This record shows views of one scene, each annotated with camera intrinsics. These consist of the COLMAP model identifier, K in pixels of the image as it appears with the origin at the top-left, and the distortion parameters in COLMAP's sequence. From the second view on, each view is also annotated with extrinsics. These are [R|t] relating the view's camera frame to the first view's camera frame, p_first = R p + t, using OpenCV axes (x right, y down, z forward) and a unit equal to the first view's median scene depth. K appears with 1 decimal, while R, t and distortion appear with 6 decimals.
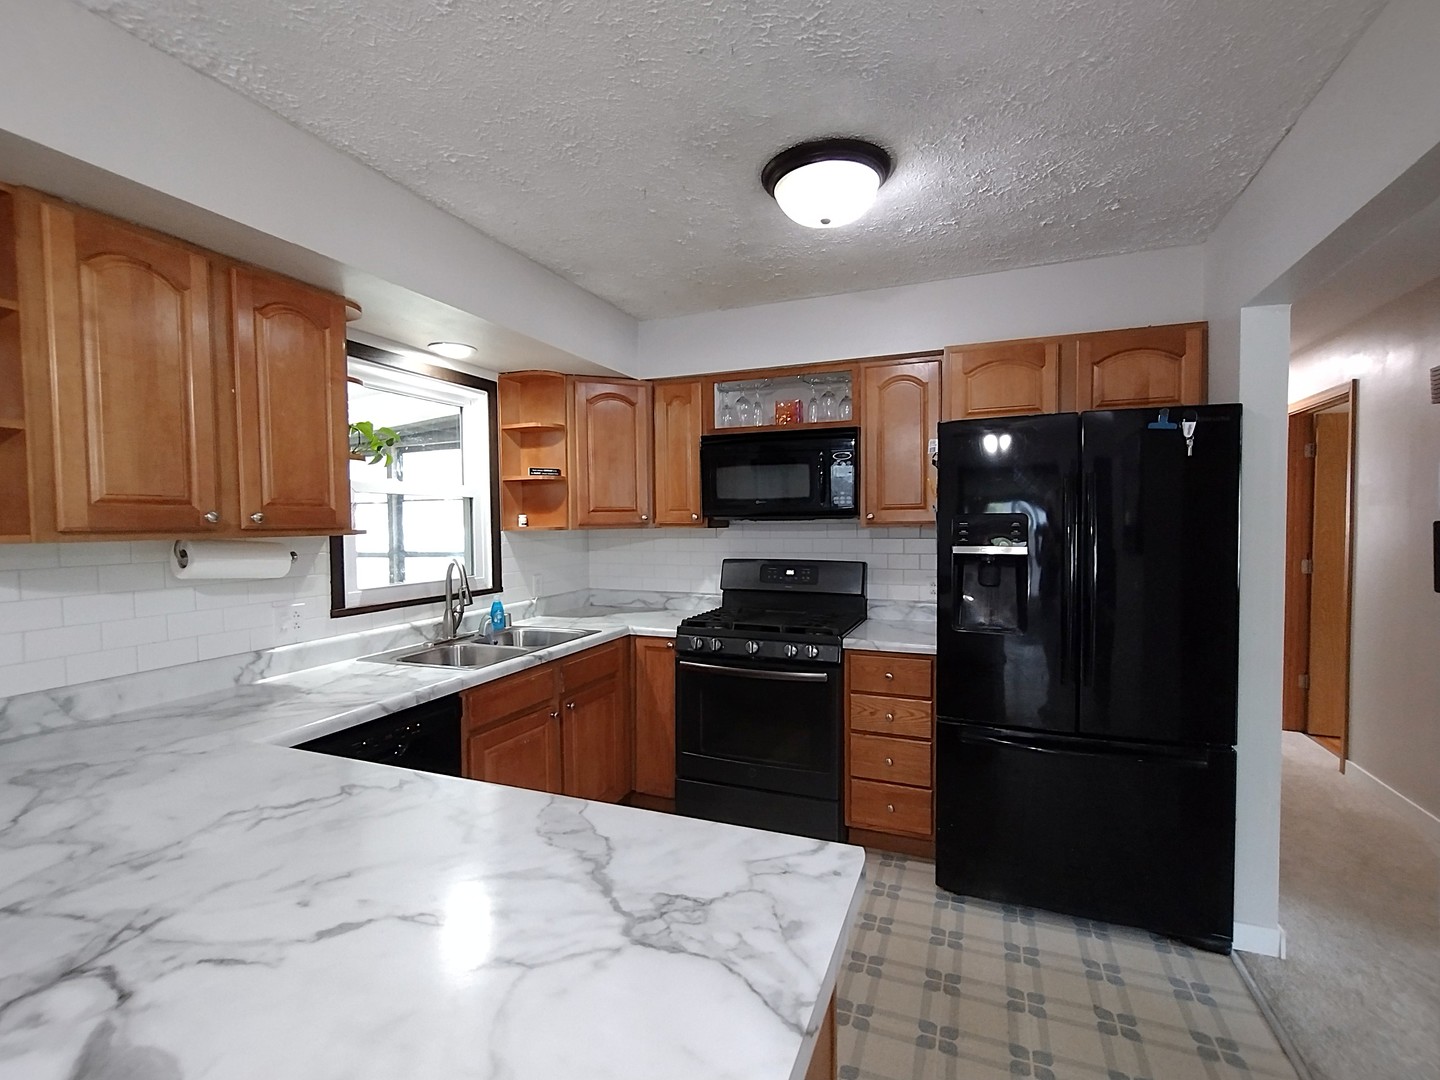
lens RADIAL K [[659.1, 0, 709.7], [0, 659.1, 538.2], [0, 0, 1]] dist [0.003566, -0.000415]
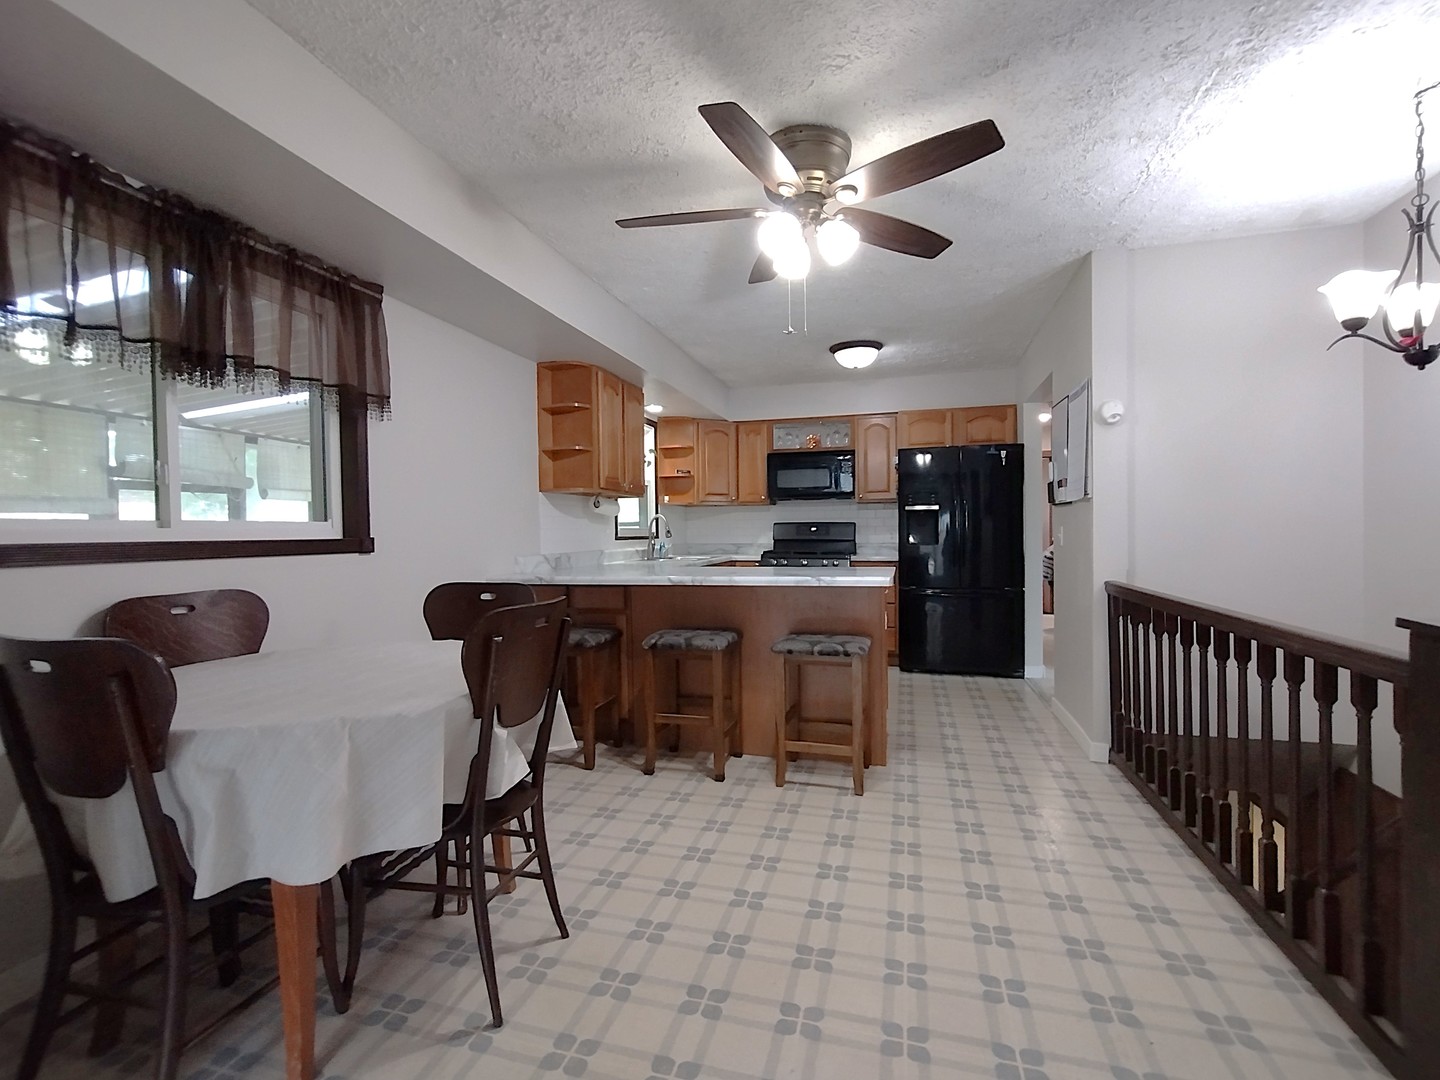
lens RADIAL K [[659.1, 0, 712.2], [0, 659.1, 537.2], [0, 0, 1]] dist [0.003566, -0.000415]
pose [[0.993476, -0.002783, 0.114007, -0.397966], [0.004635, 0.999861, -0.015987, 0.112864], [-0.113947, 0.016411, 0.993351, -0.841664]]
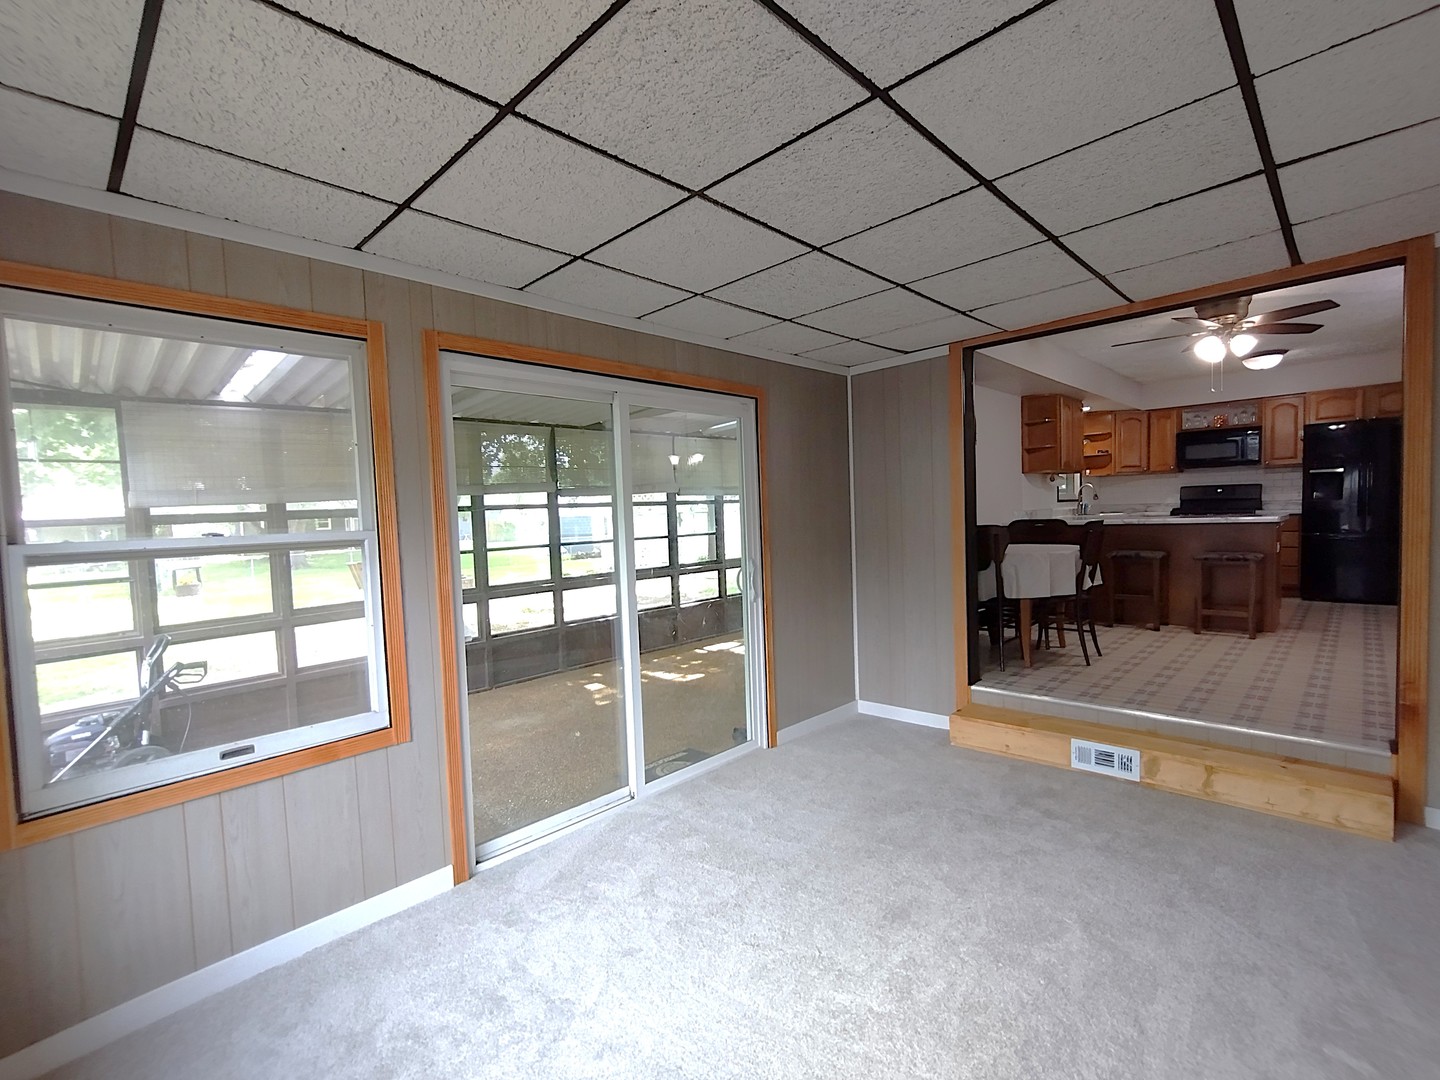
lens RADIAL K [[659.1, 0, 727.2], [0, 659.1, 545.8], [0, 0, 1]] dist [0.003566, -0.000415]
pose [[0.933969, -0.002500, -0.357346, -0.720690], [0.016758, 0.999182, 0.036807, 0.144224], [0.356962, -0.040365, 0.933246, -1.927642]]
